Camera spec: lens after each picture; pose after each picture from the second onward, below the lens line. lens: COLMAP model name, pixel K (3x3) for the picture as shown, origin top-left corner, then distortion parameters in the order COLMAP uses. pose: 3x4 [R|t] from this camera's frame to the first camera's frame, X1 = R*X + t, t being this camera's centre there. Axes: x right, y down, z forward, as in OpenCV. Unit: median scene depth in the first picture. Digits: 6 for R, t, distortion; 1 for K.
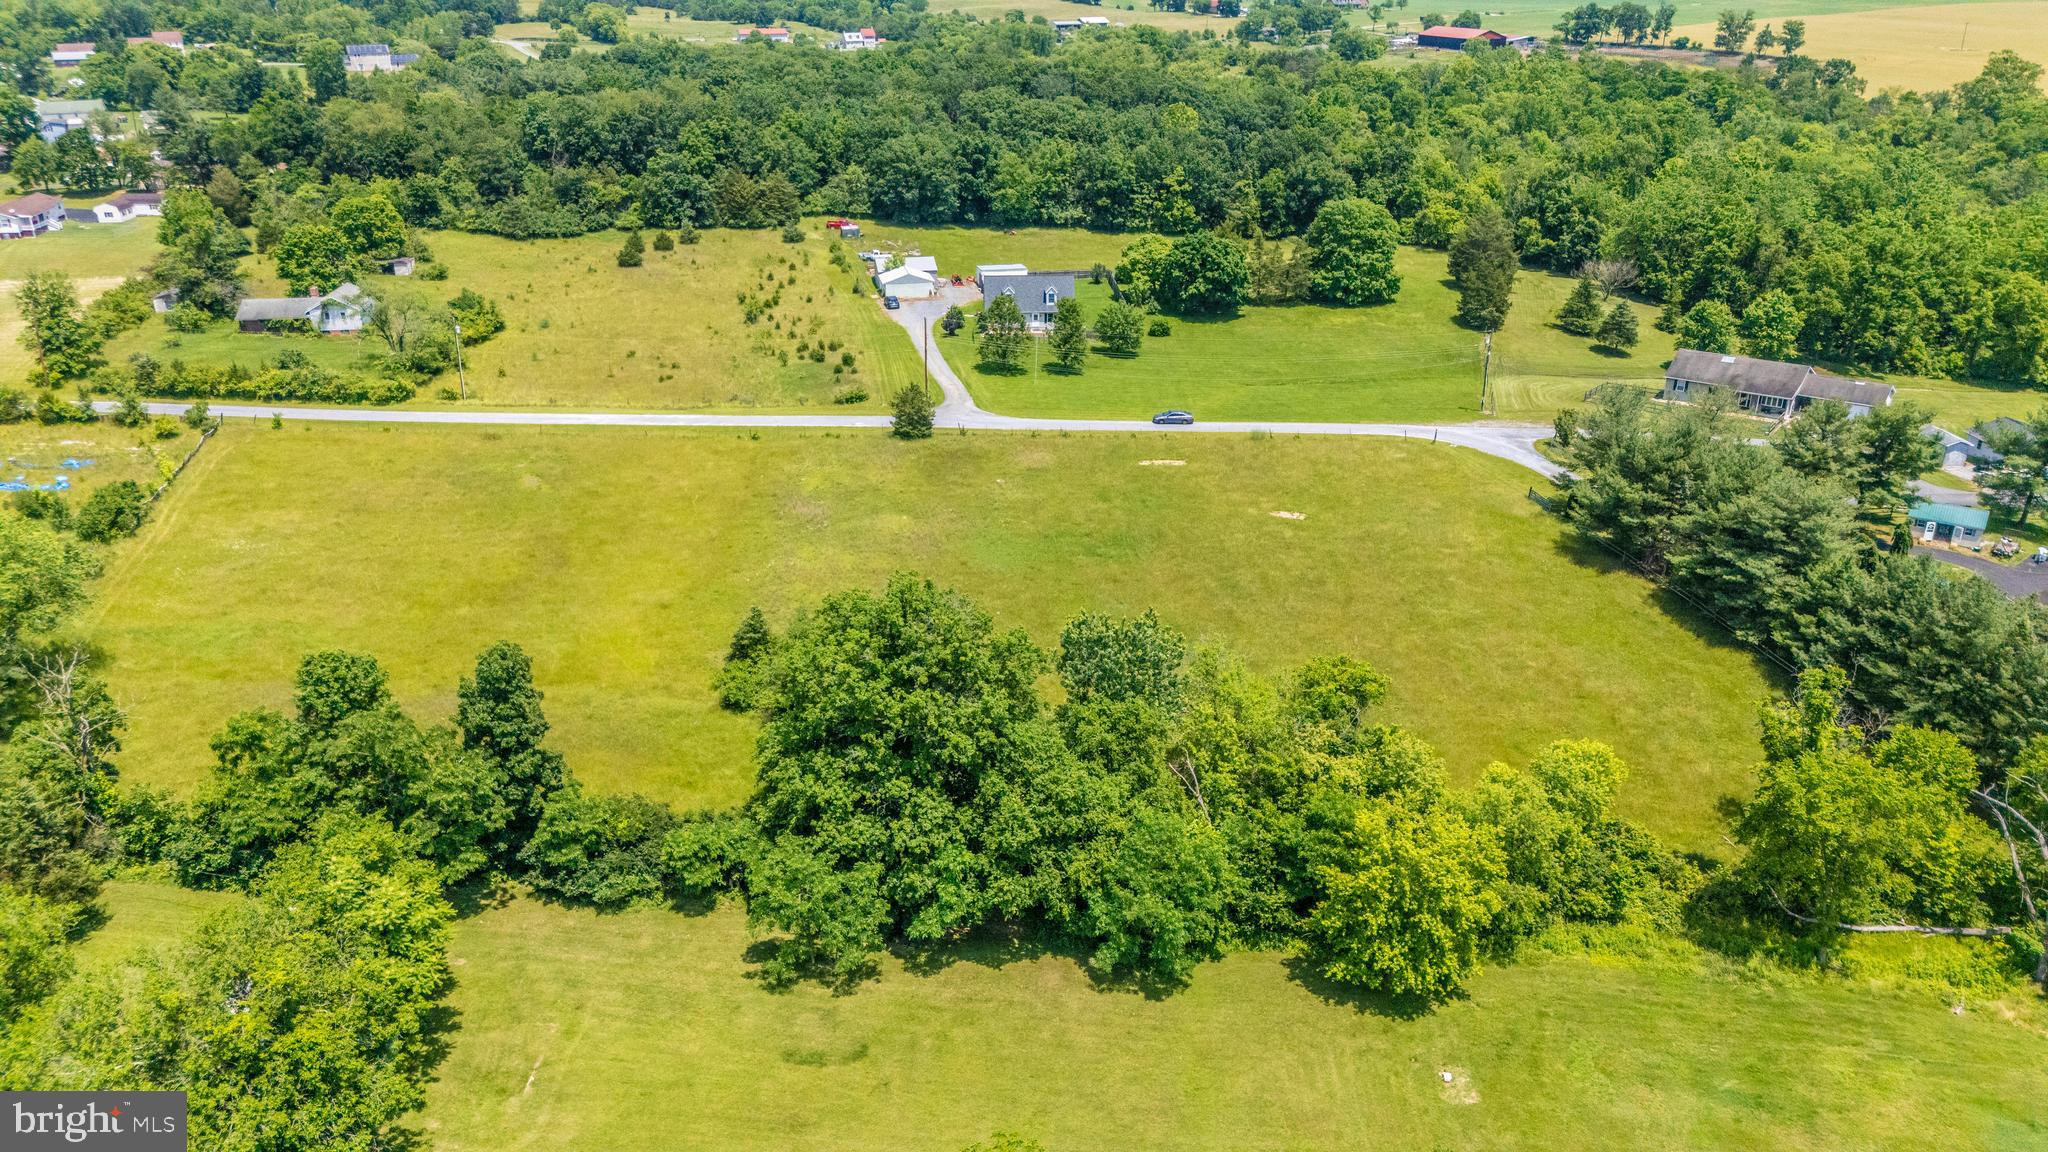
lens RADIAL K [[1503.5, 0, 1031.5], [0, 1503.5, 574.6], [0, 0, 1]] dist [0.083742, -0.085252]
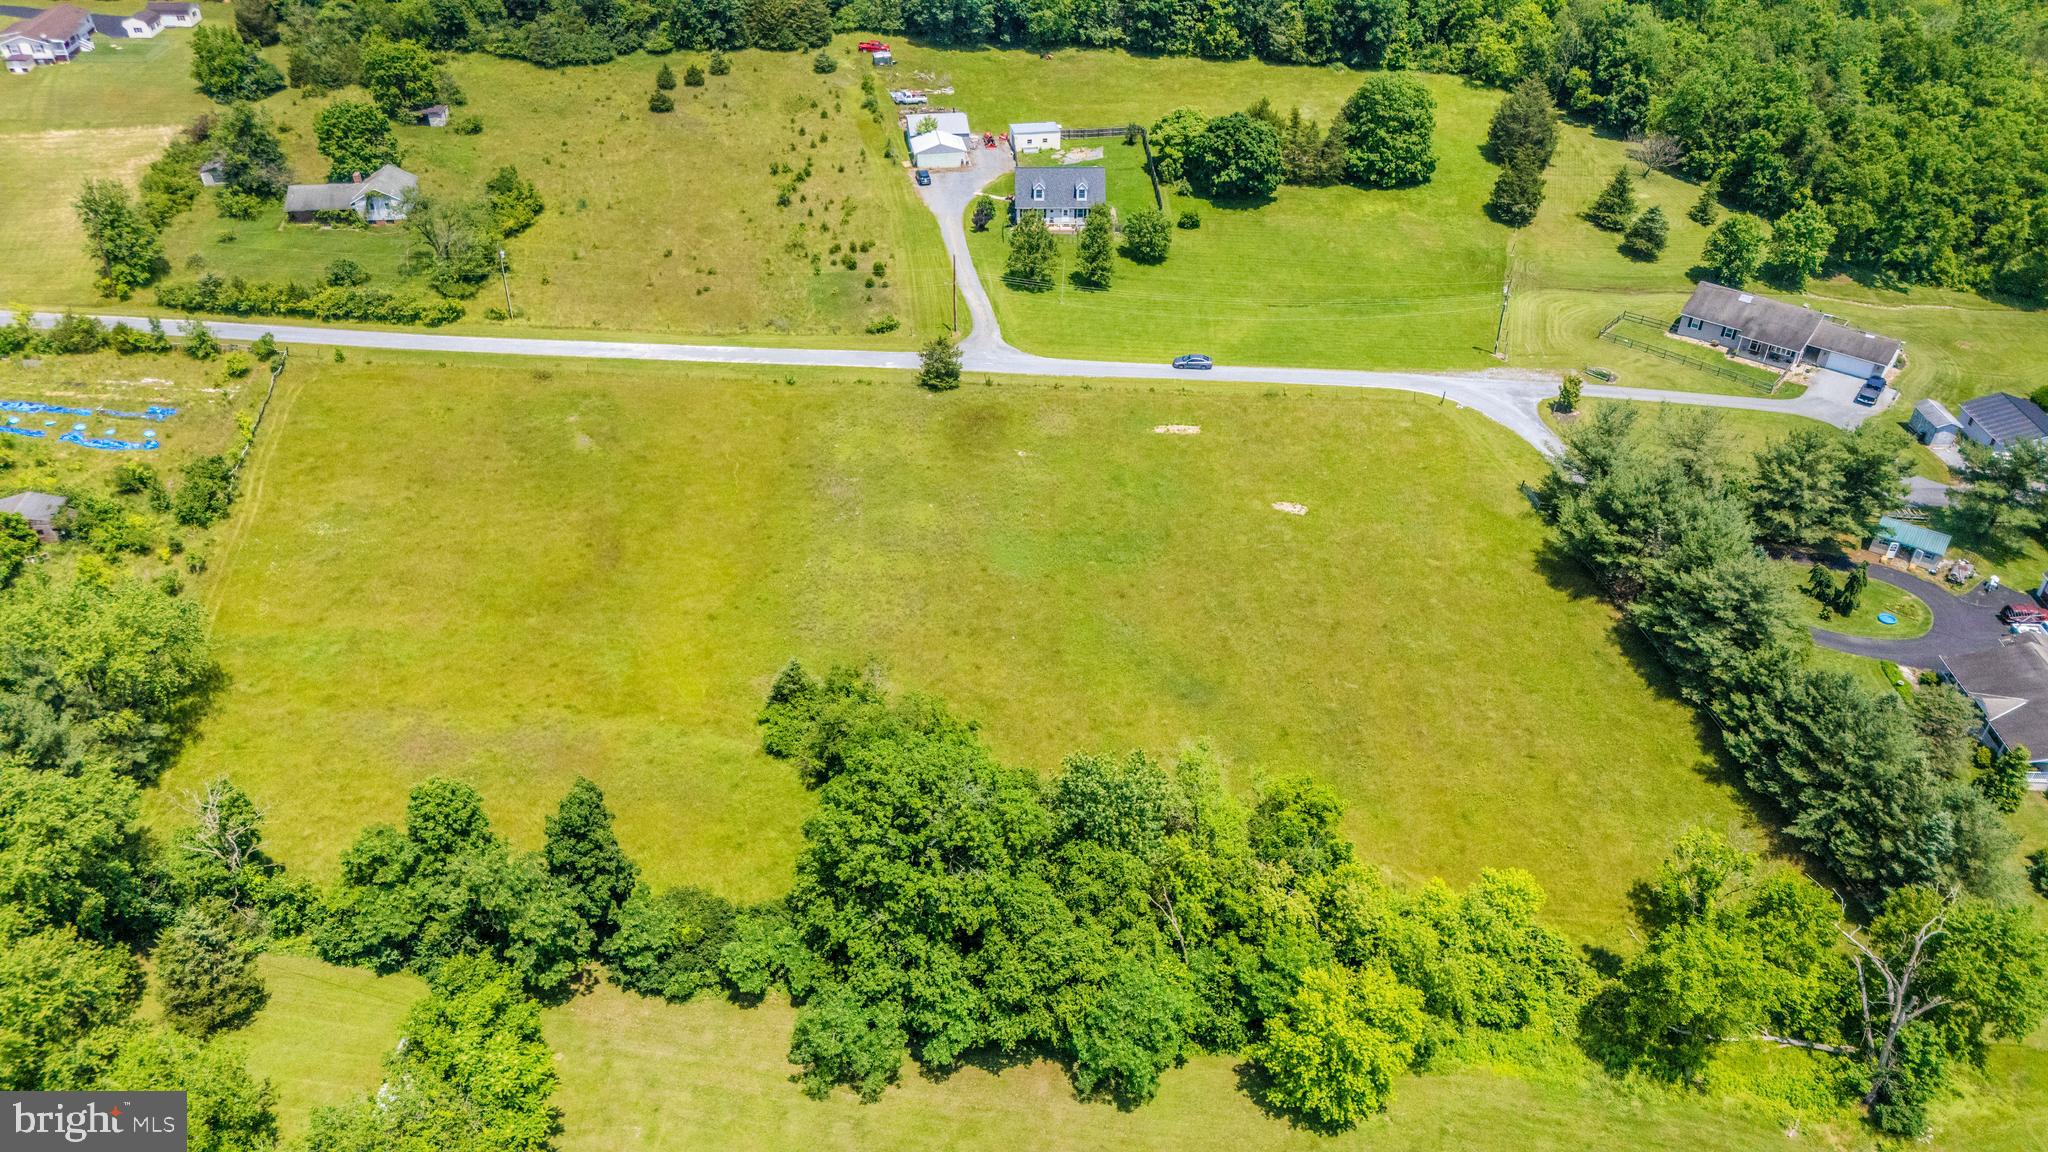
lens RADIAL K [[1503.5, 0, 1031.5], [0, 1503.5, 574.6], [0, 0, 1]] dist [0.083742, -0.085252]
pose [[0.999422, 0.026155, -0.021719, 0.010264], [-0.020673, 0.974710, 0.222513, -0.197156], [0.026989, -0.221935, 0.974688, -0.046807]]
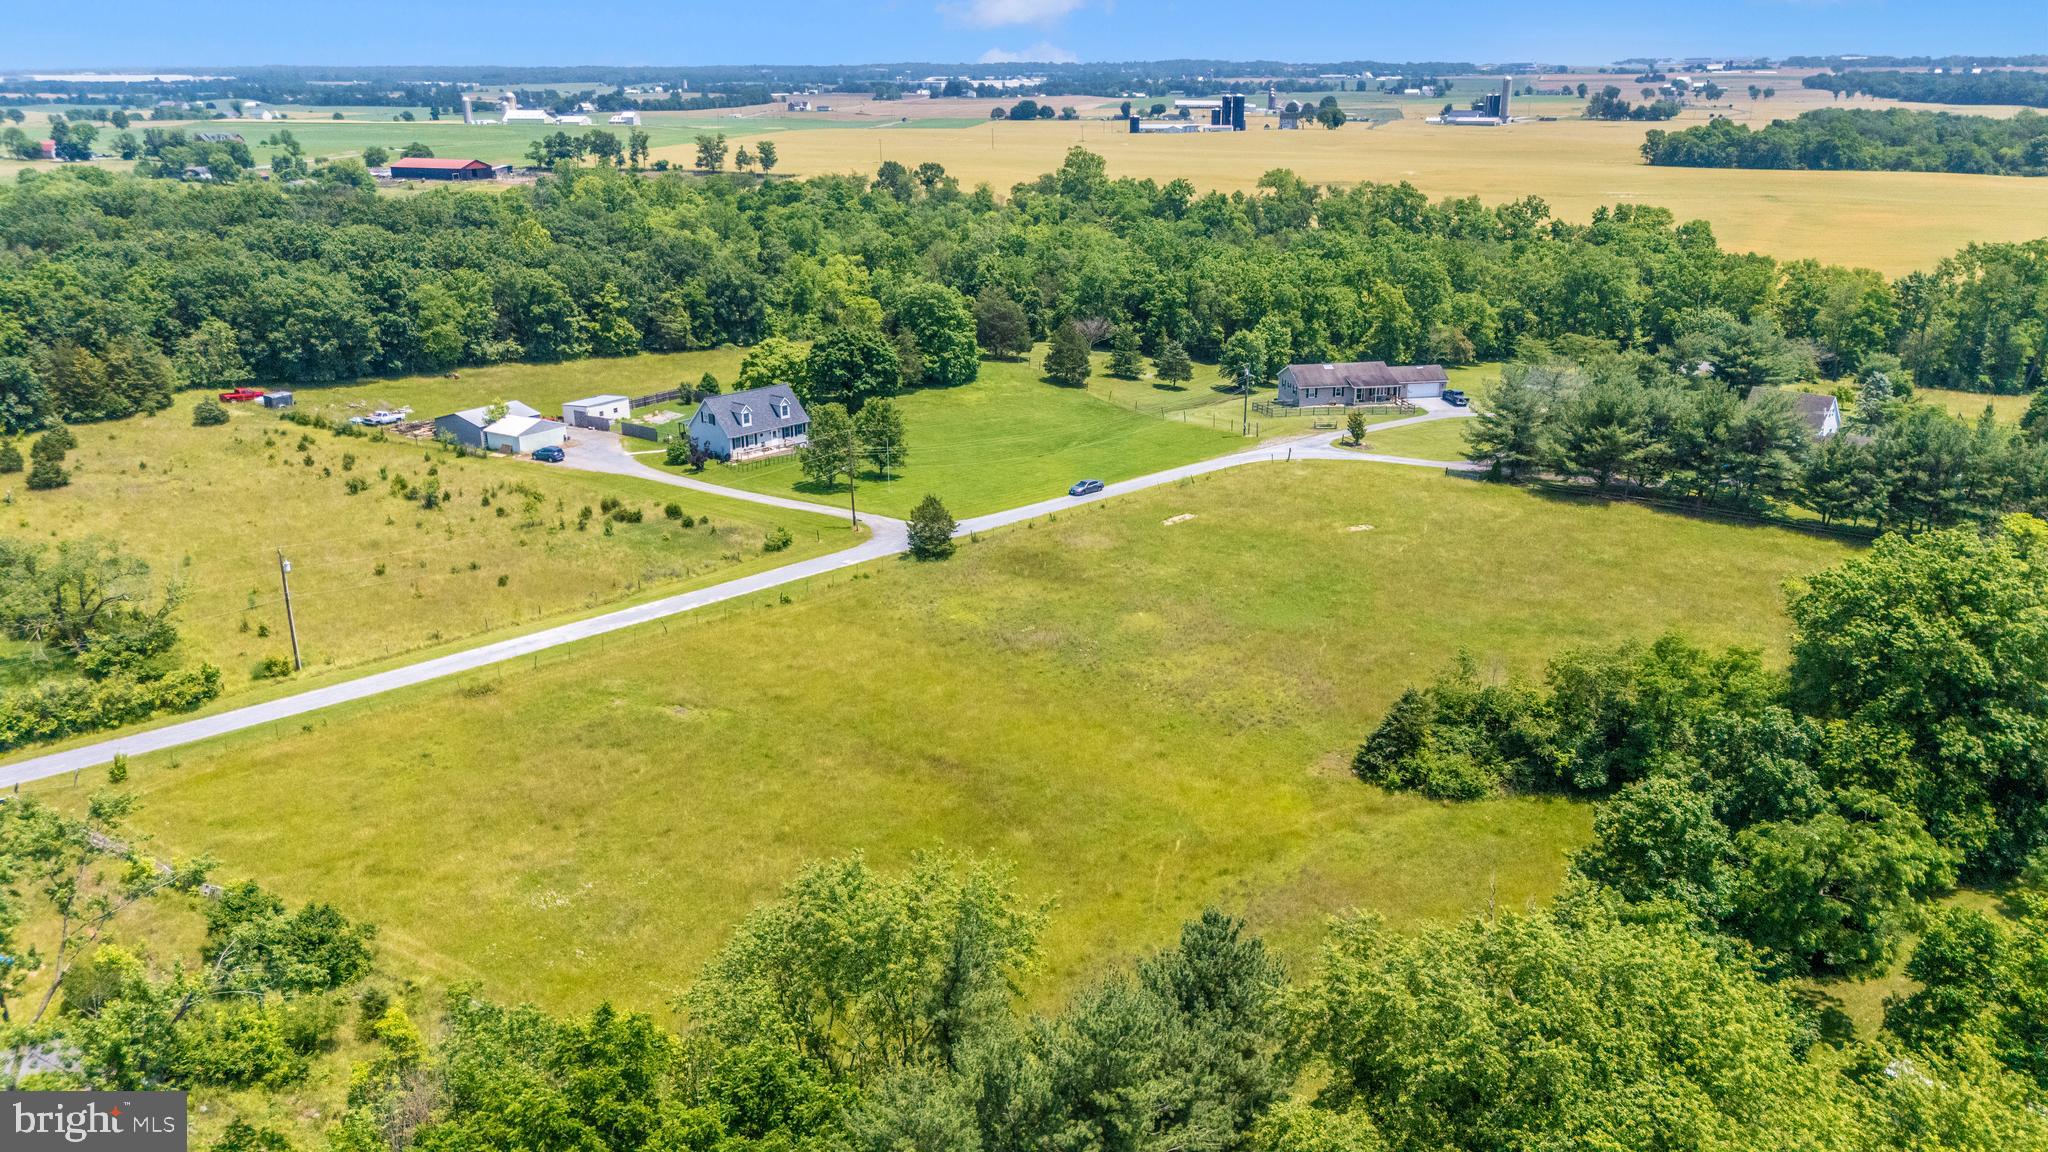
lens RADIAL K [[1503.5, 0, 1031.5], [0, 1503.5, 574.6], [0, 0, 1]] dist [0.083742, -0.085252]
pose [[0.703402, -0.225535, 0.674062, -0.632236], [0.282515, 0.958910, 0.026031, -0.088211], [-0.652236, 0.172123, 0.738216, 0.315310]]
